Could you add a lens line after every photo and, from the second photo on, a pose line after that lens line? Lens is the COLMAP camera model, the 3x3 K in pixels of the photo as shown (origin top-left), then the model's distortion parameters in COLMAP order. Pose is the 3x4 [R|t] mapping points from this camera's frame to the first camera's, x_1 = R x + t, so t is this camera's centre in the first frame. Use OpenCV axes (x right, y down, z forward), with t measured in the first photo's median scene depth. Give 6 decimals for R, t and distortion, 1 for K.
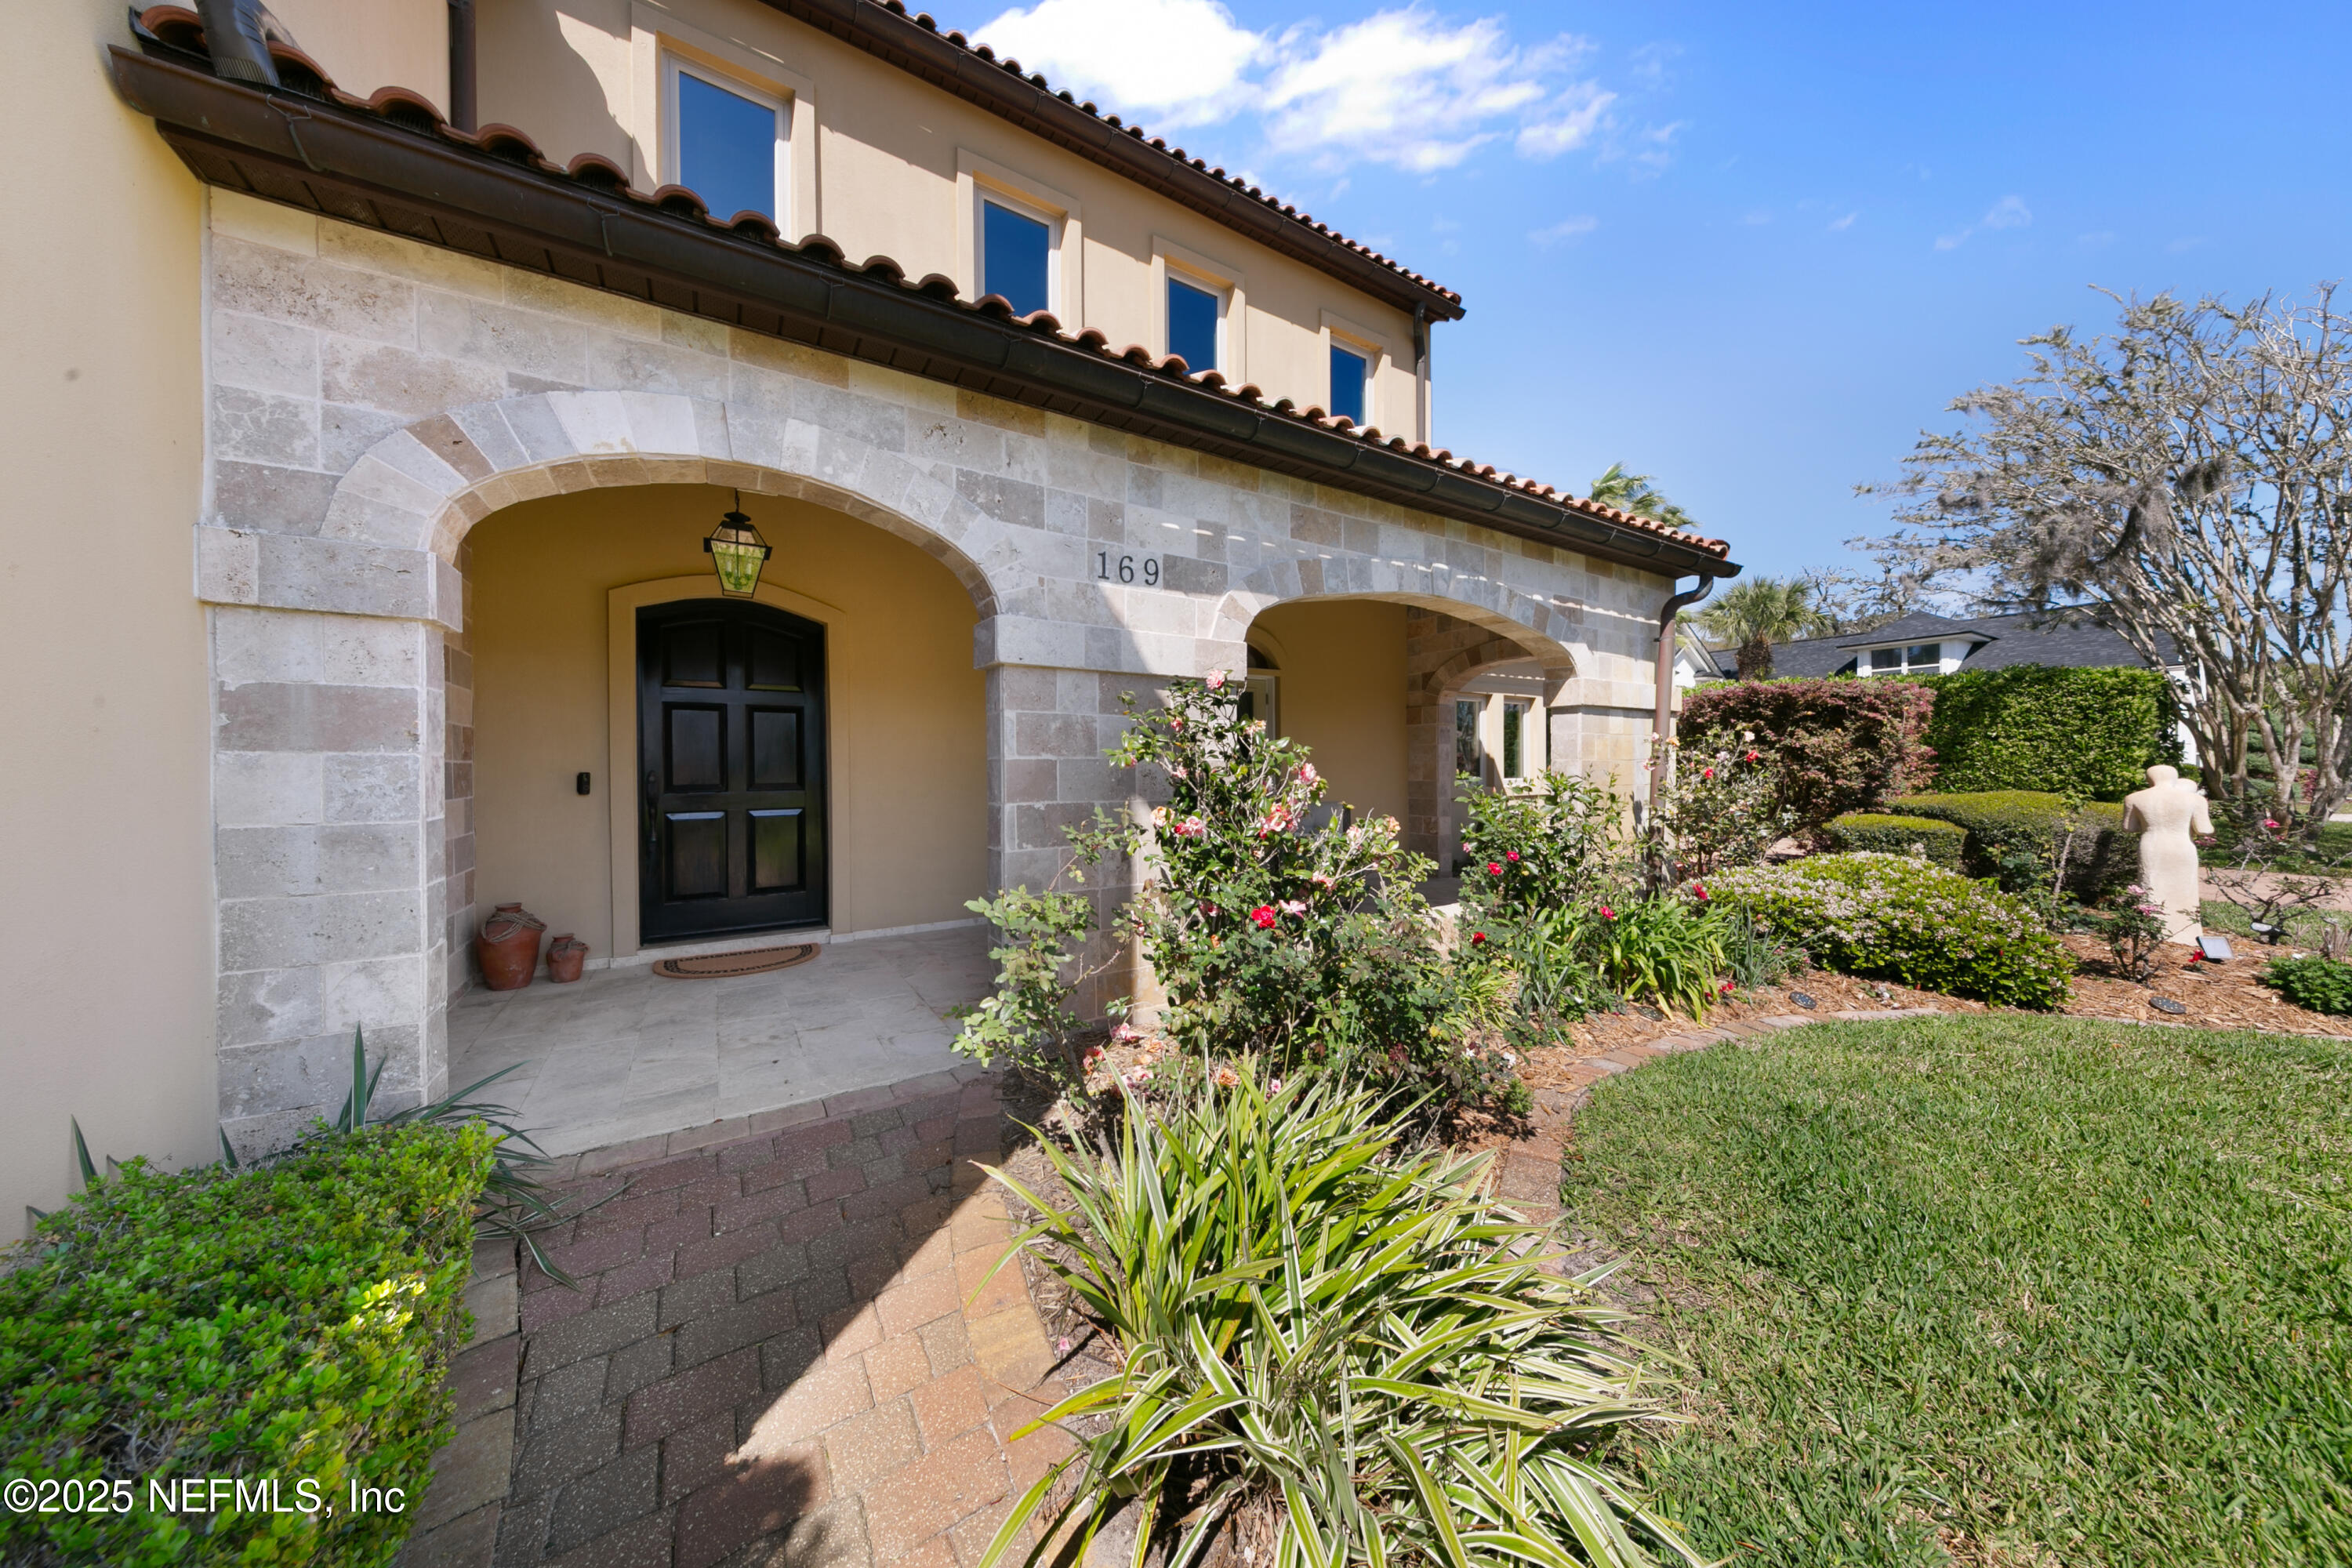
lens RADIAL K [[814.6, 0, 1180.2], [0, 814.6, 774.1], [0, 0, 1]] dist [0.002164, -0.000003]
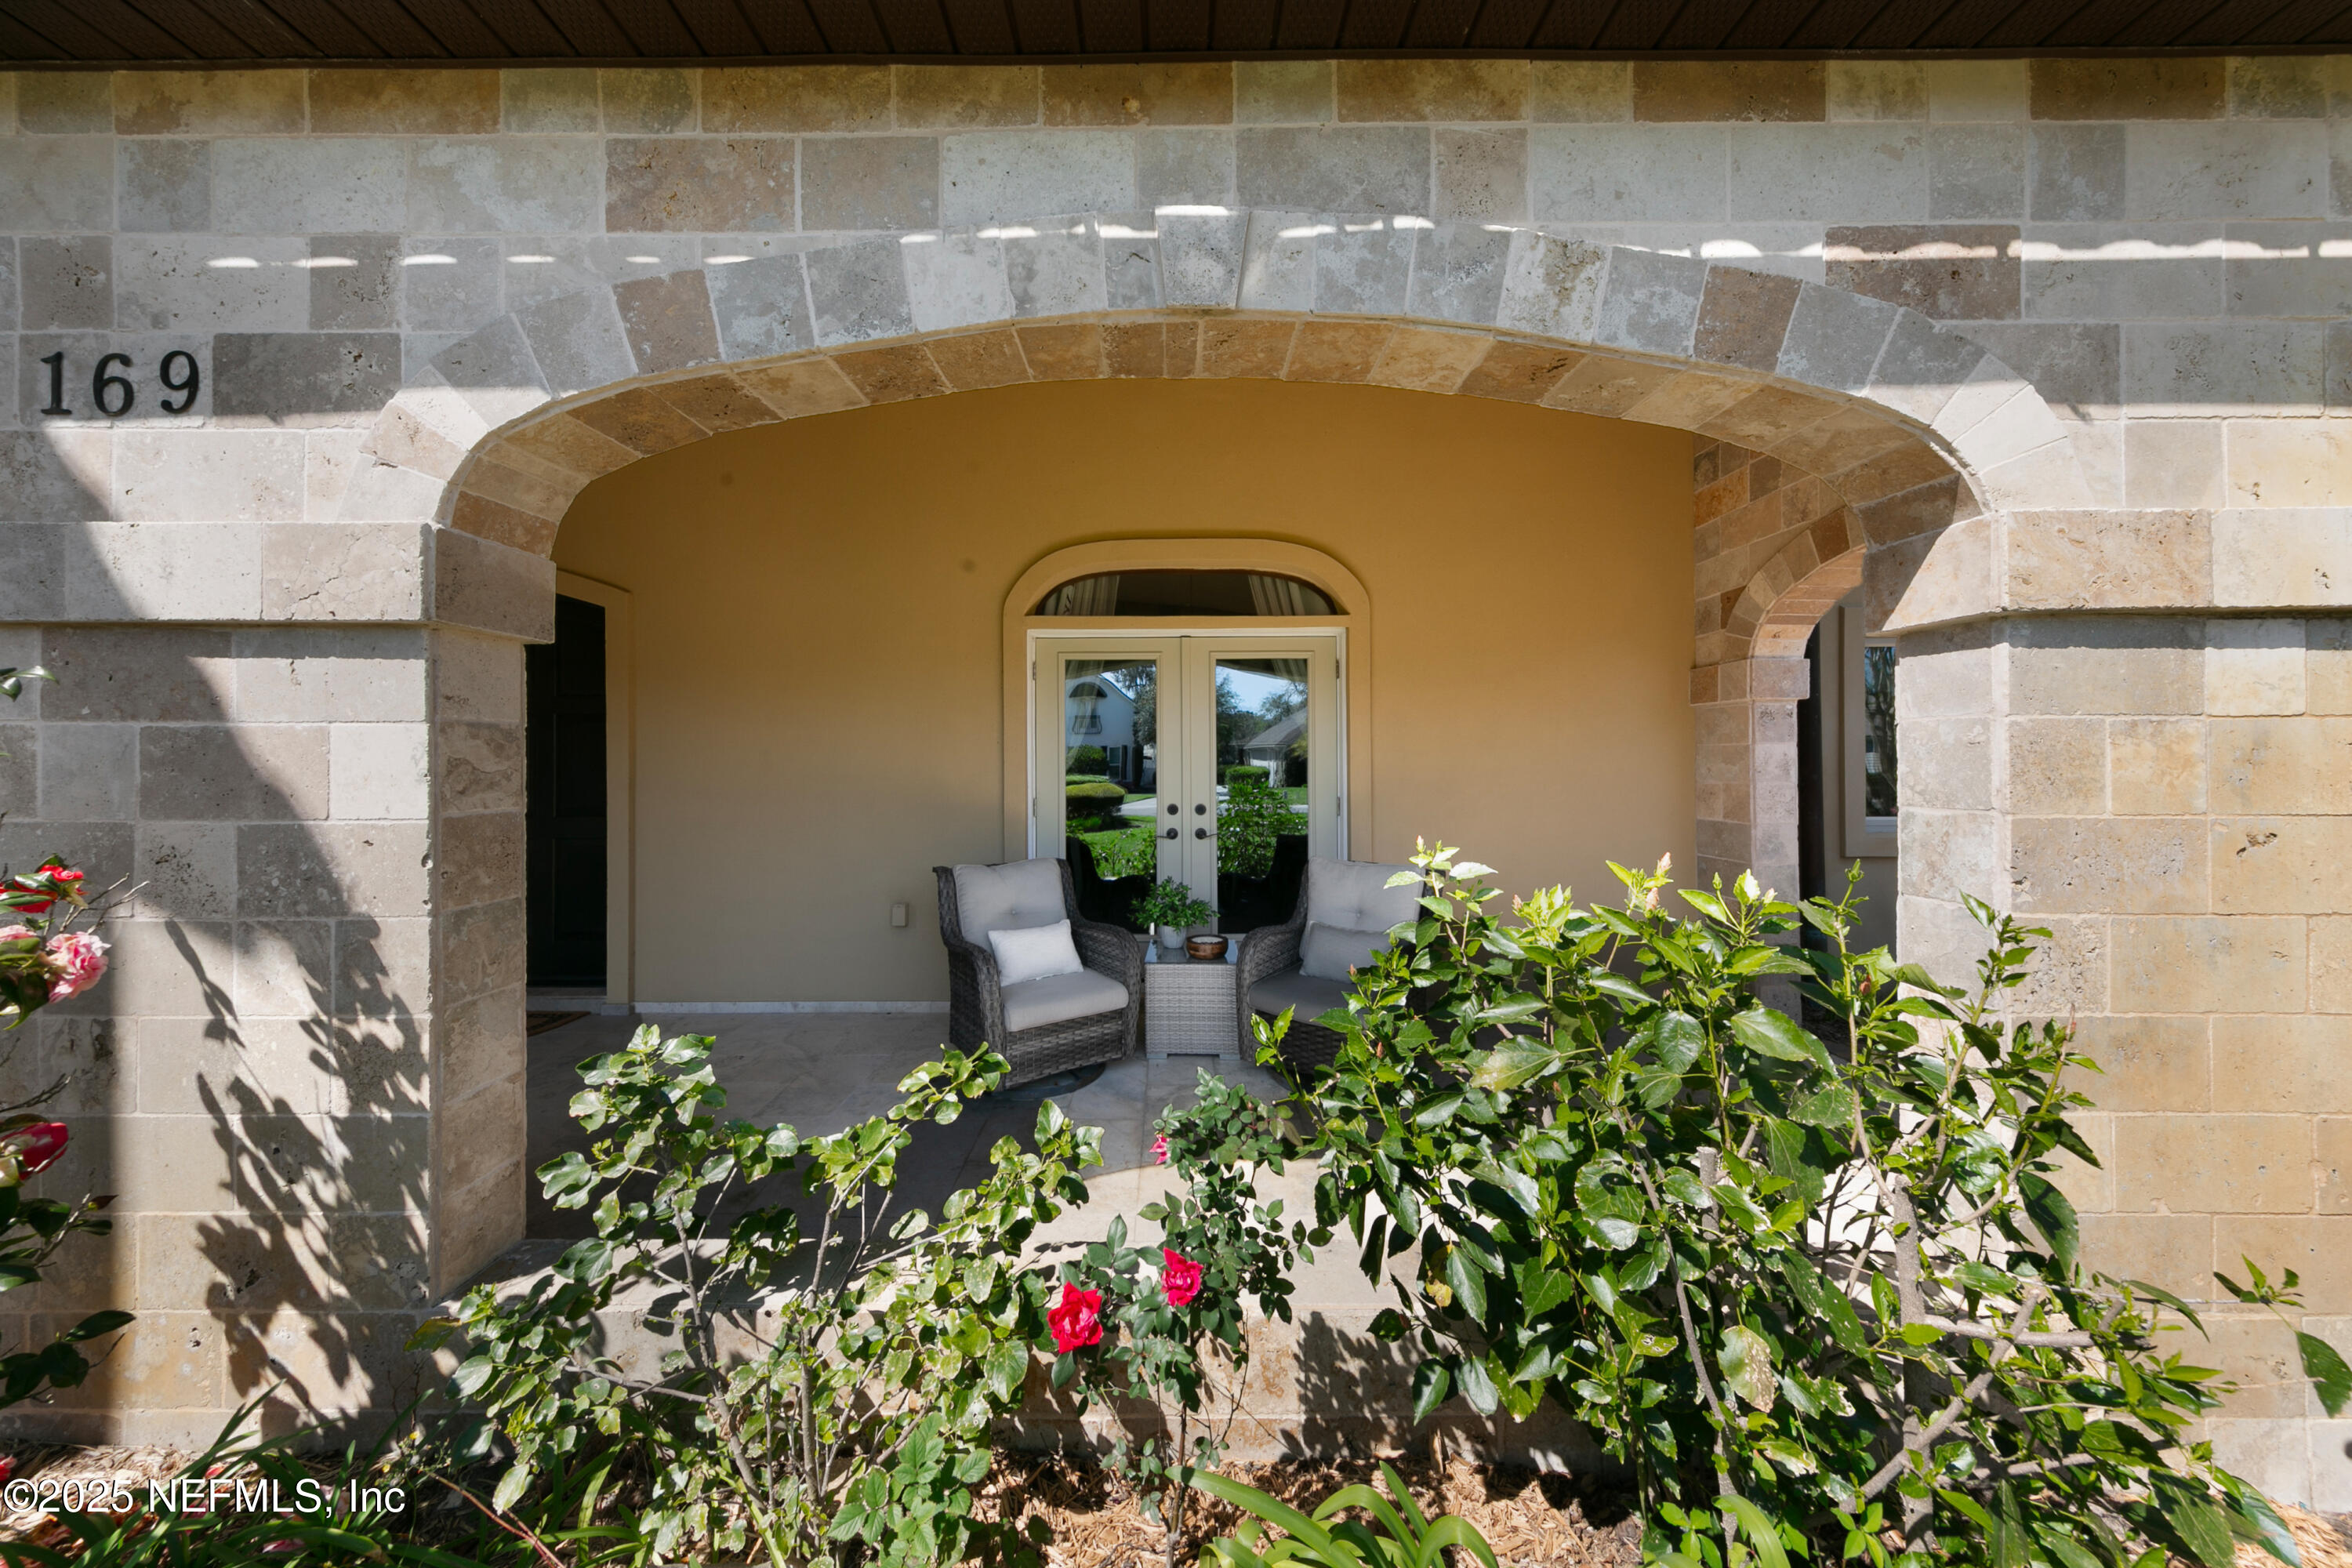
lens RADIAL K [[814.6, 0, 1180.2], [0, 814.6, 774.1], [0, 0, 1]] dist [0.002164, -0.000003]
pose [[0.823591, 0.006392, -0.567148, 0.567882], [-0.005463, 0.999980, 0.003338, -0.041476], [0.567158, 0.000349, 0.823609, 0.837527]]
